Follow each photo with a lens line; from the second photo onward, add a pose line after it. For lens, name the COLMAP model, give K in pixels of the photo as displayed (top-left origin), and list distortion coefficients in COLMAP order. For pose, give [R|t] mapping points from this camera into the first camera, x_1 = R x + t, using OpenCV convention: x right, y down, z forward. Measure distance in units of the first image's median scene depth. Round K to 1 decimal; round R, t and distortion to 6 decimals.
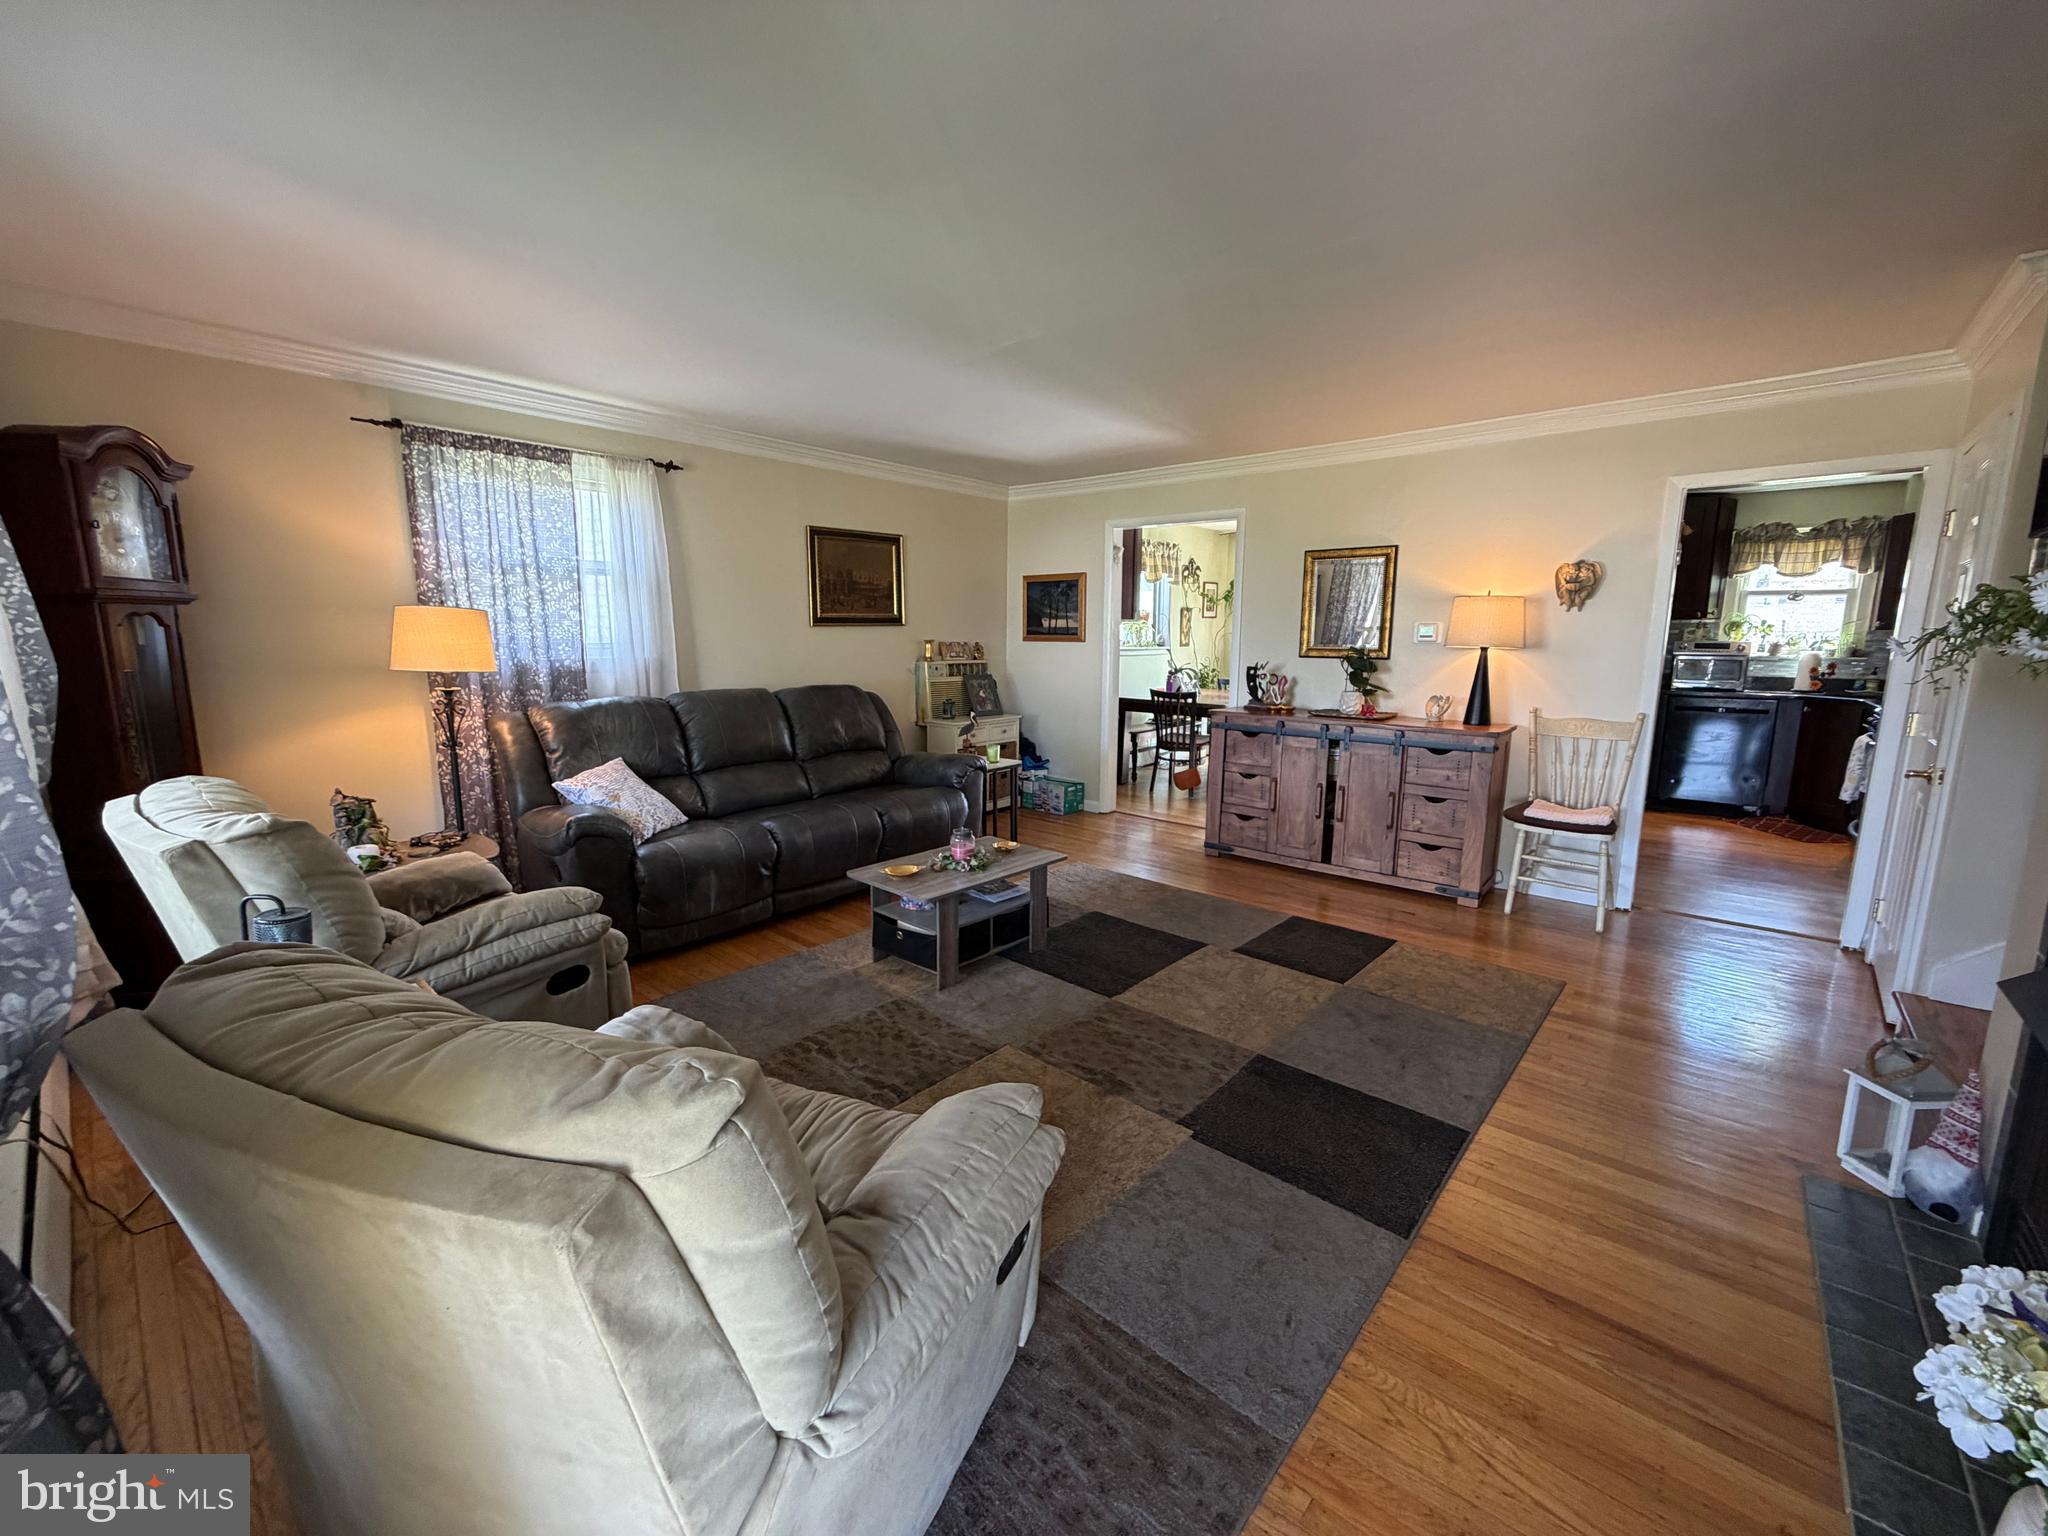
lens RADIAL K [[817.0, 0, 1019.1], [0, 817.0, 770.2], [0, 0, 1]] dist [0.000038, 0.000378]
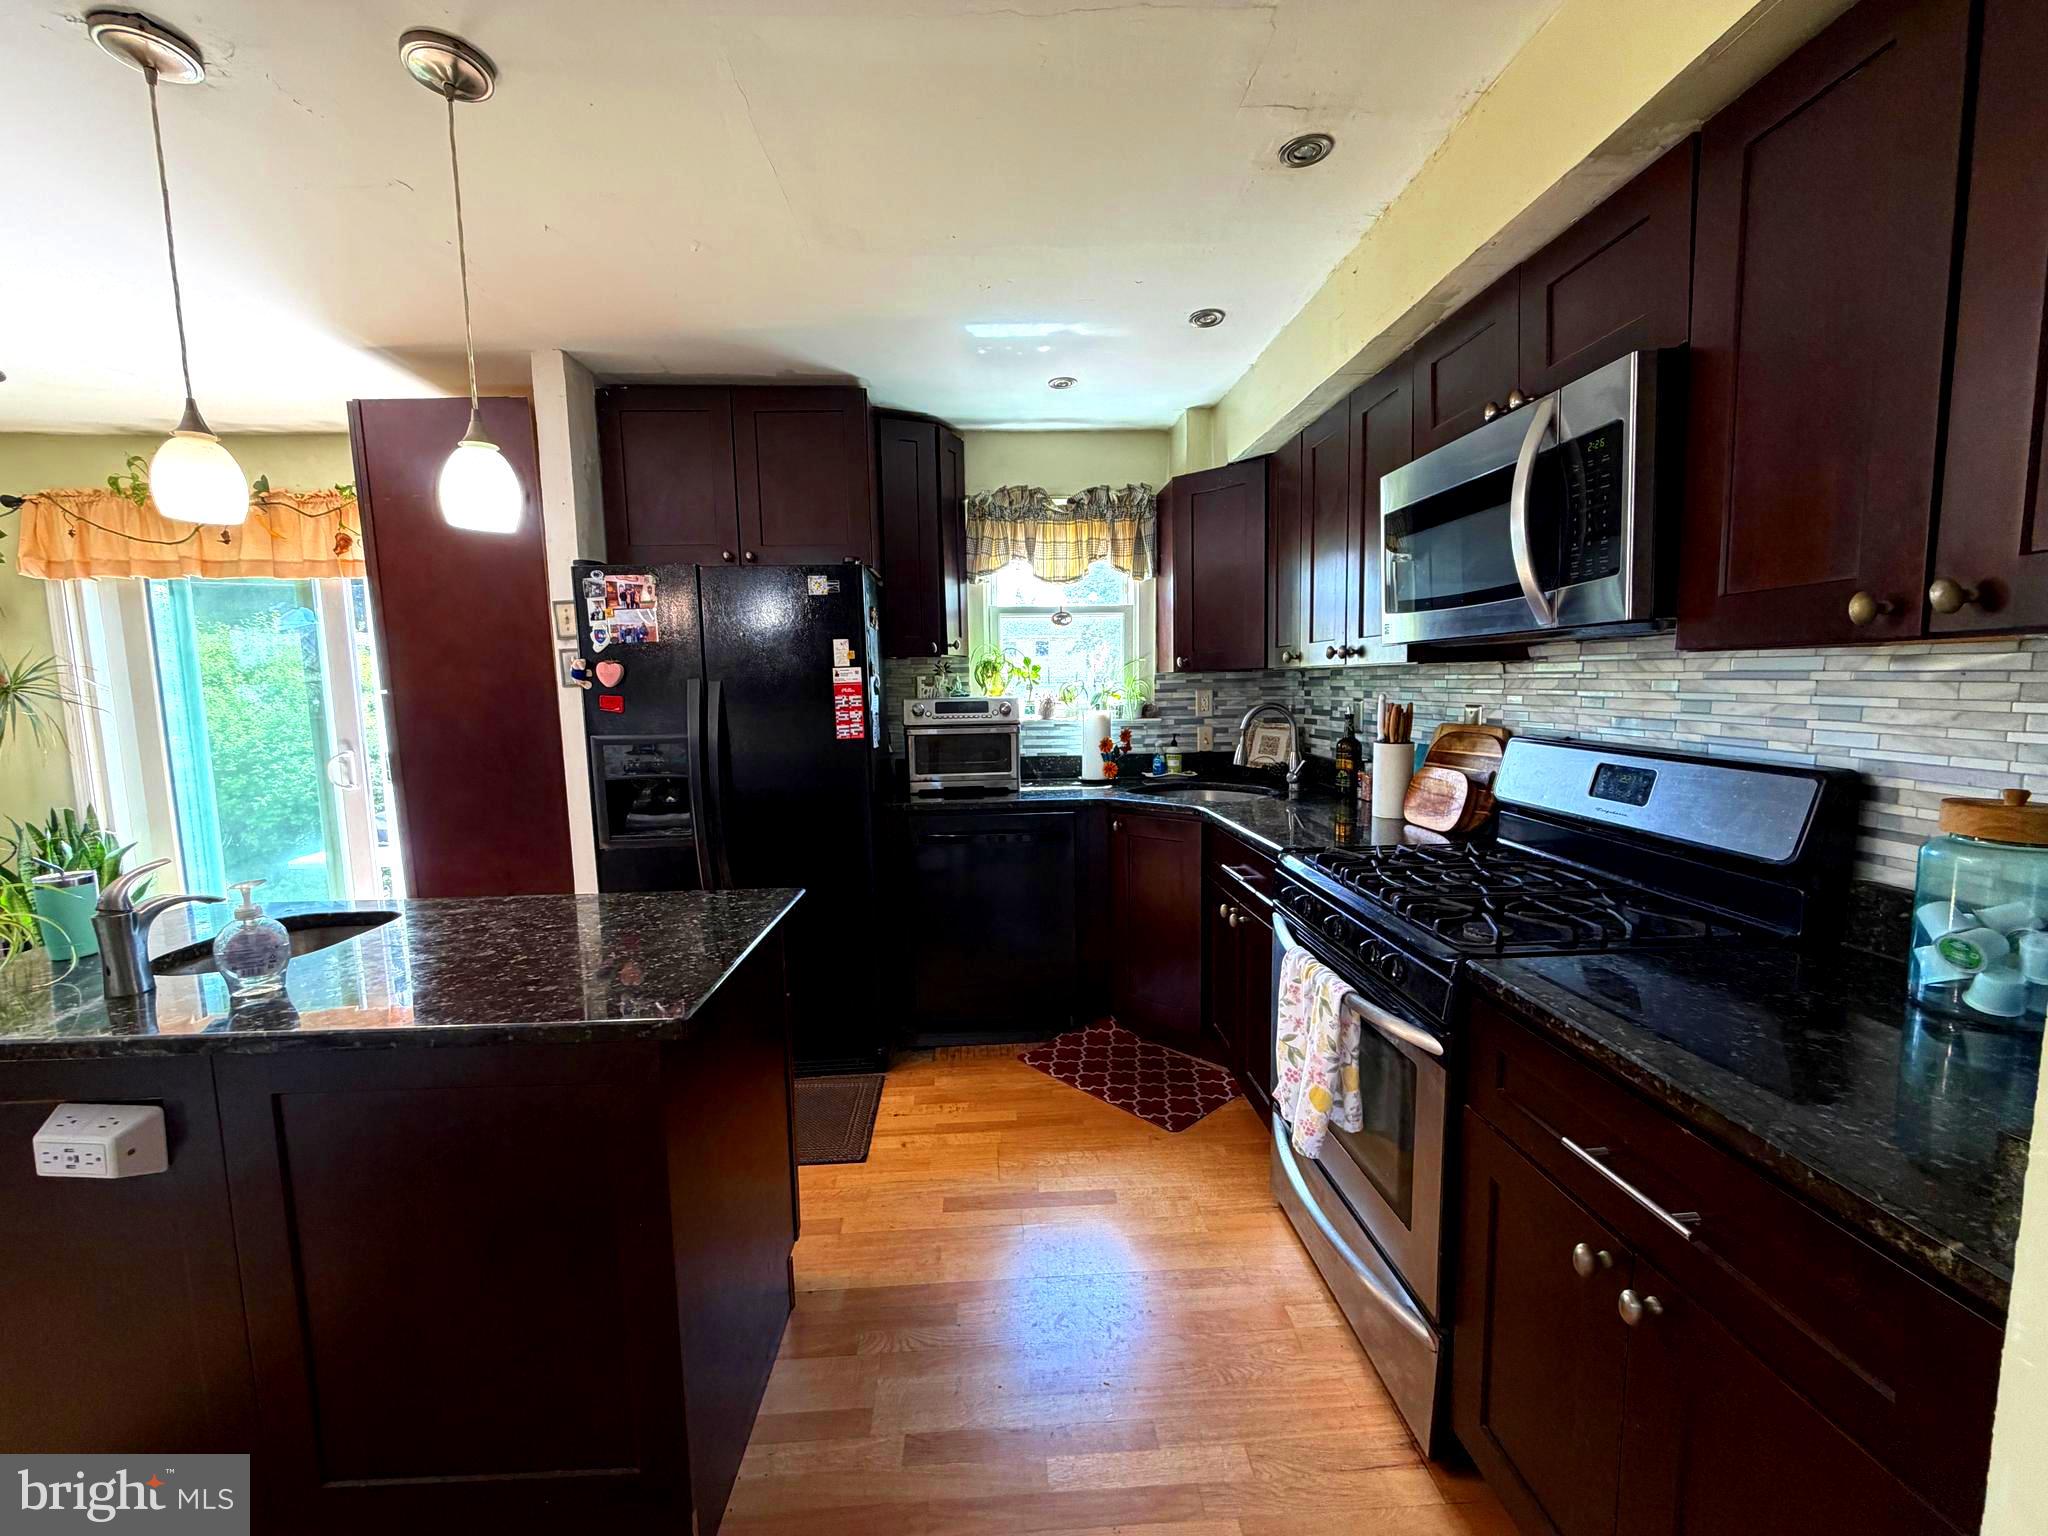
lens RADIAL K [[817.0, 0, 1009.4], [0, 817.0, 764.1], [0, 0, 1]] dist [0.000038, 0.000378]
pose [[0.726128, -0.086772, 0.682062, 0.544808], [0.135208, 0.990655, -0.017912, -0.109449], [-0.674134, 0.105227, 0.731075, 0.642942]]
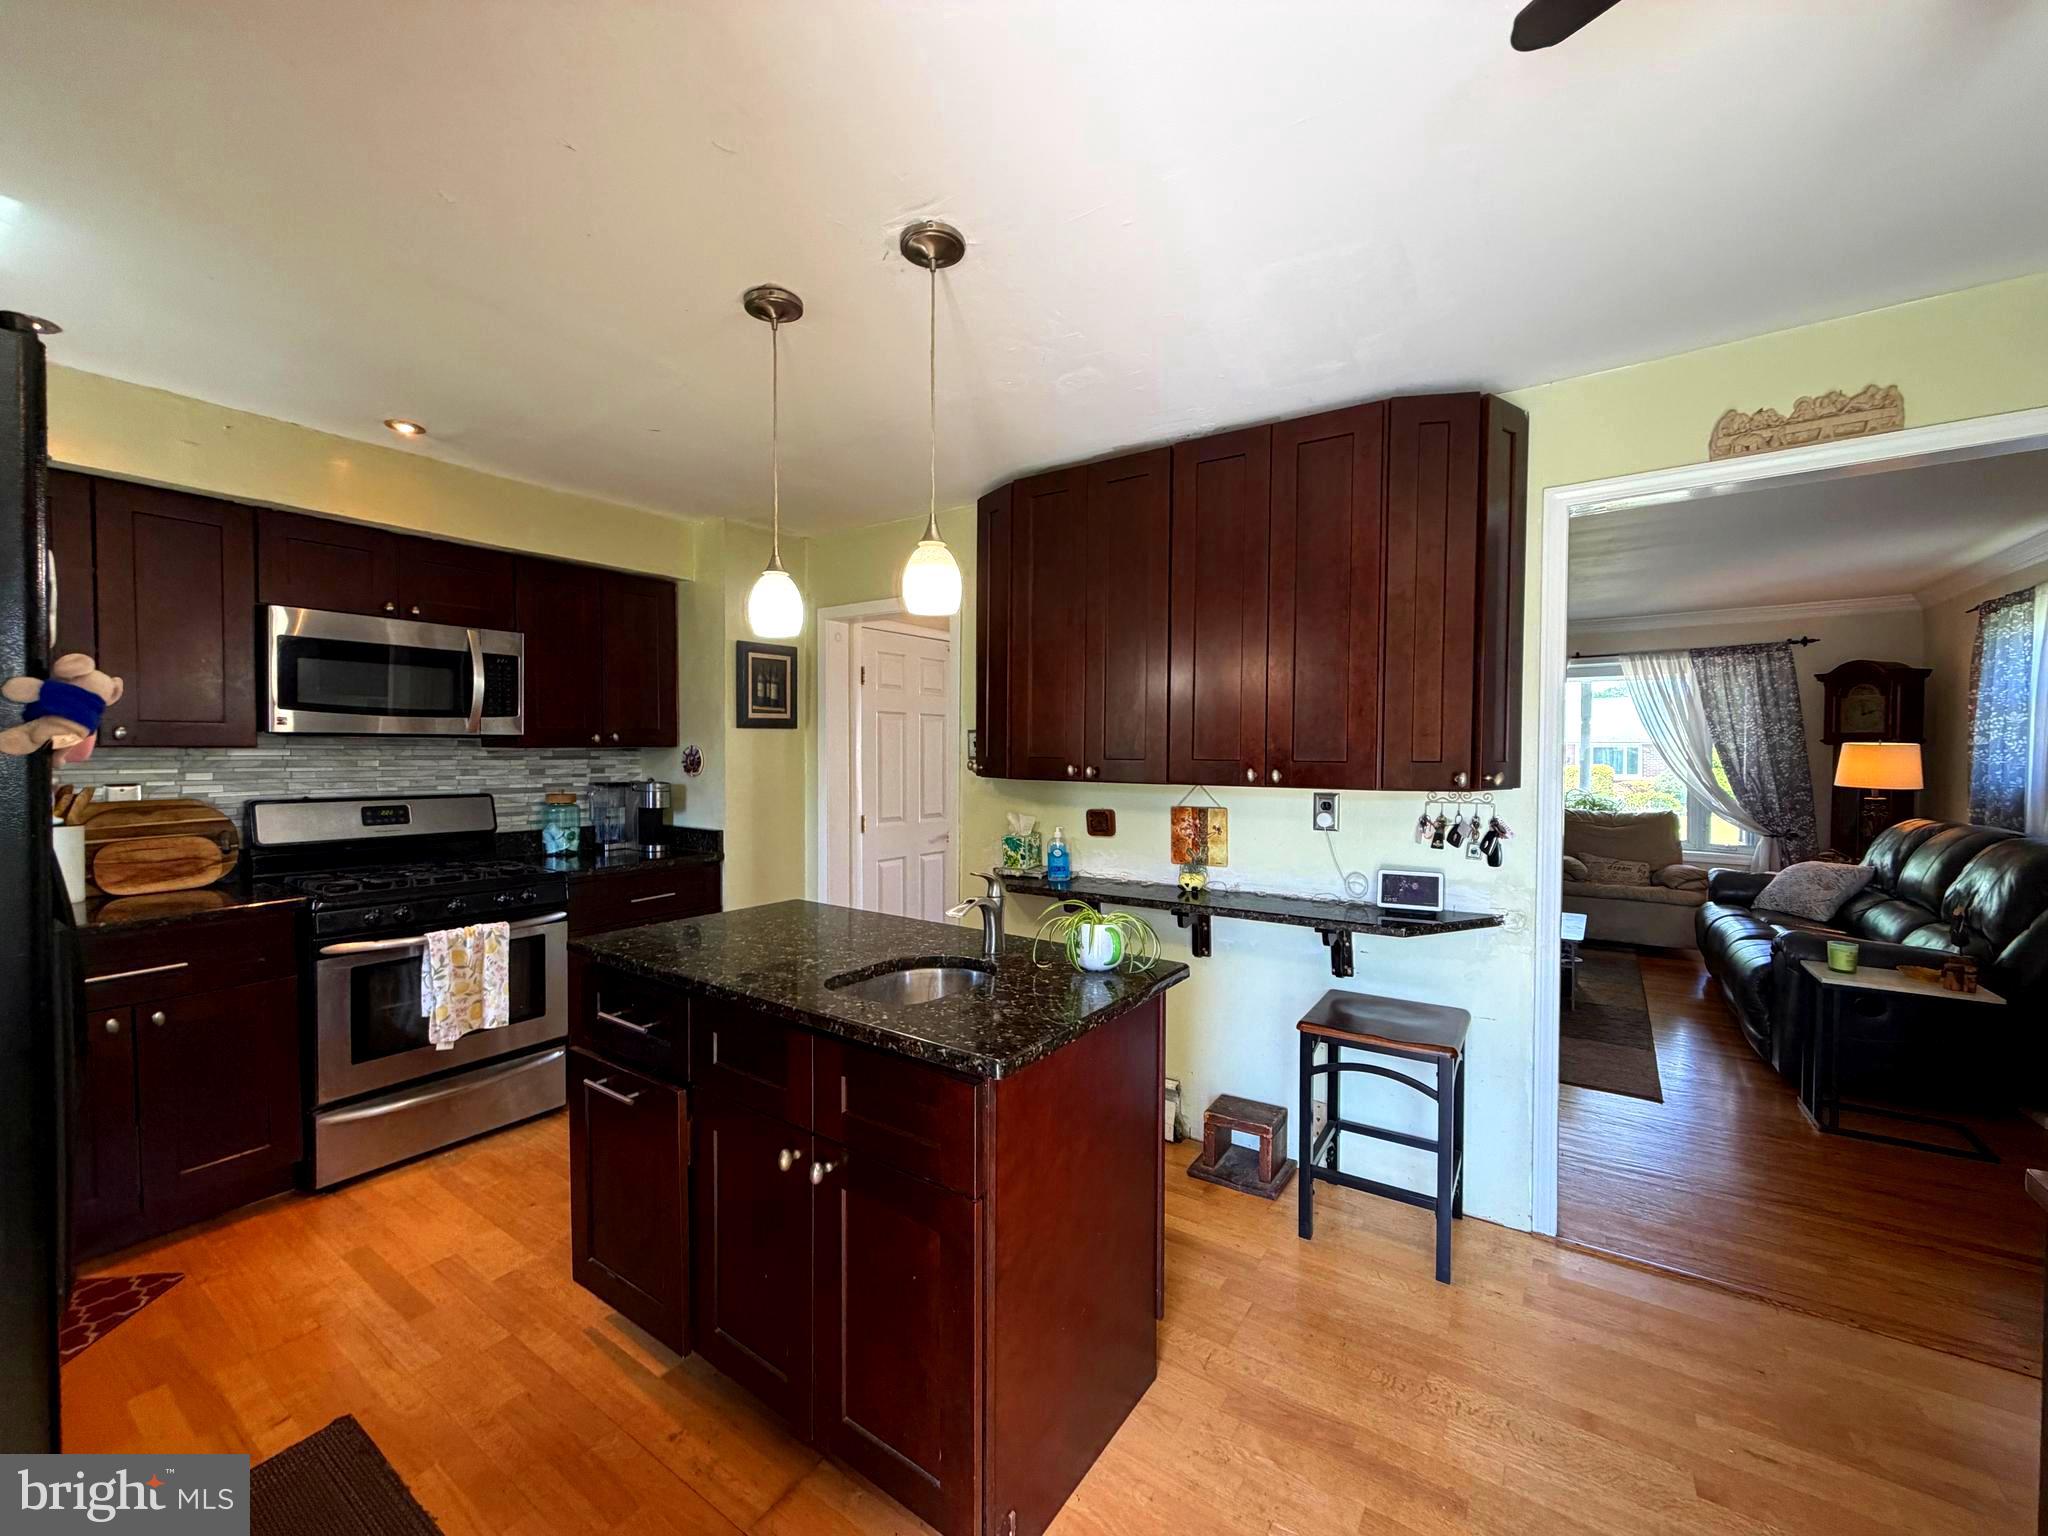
lens RADIAL K [[817.0, 0, 1017.4], [0, 817.0, 769.0], [0, 0, 1]] dist [0.000038, 0.000378]
pose [[-0.993545, -0.003000, -0.113403, 0.546694], [-0.024240, 0.982177, 0.186390, -0.215838], [0.110822, 0.187936, -0.975909, 1.257143]]
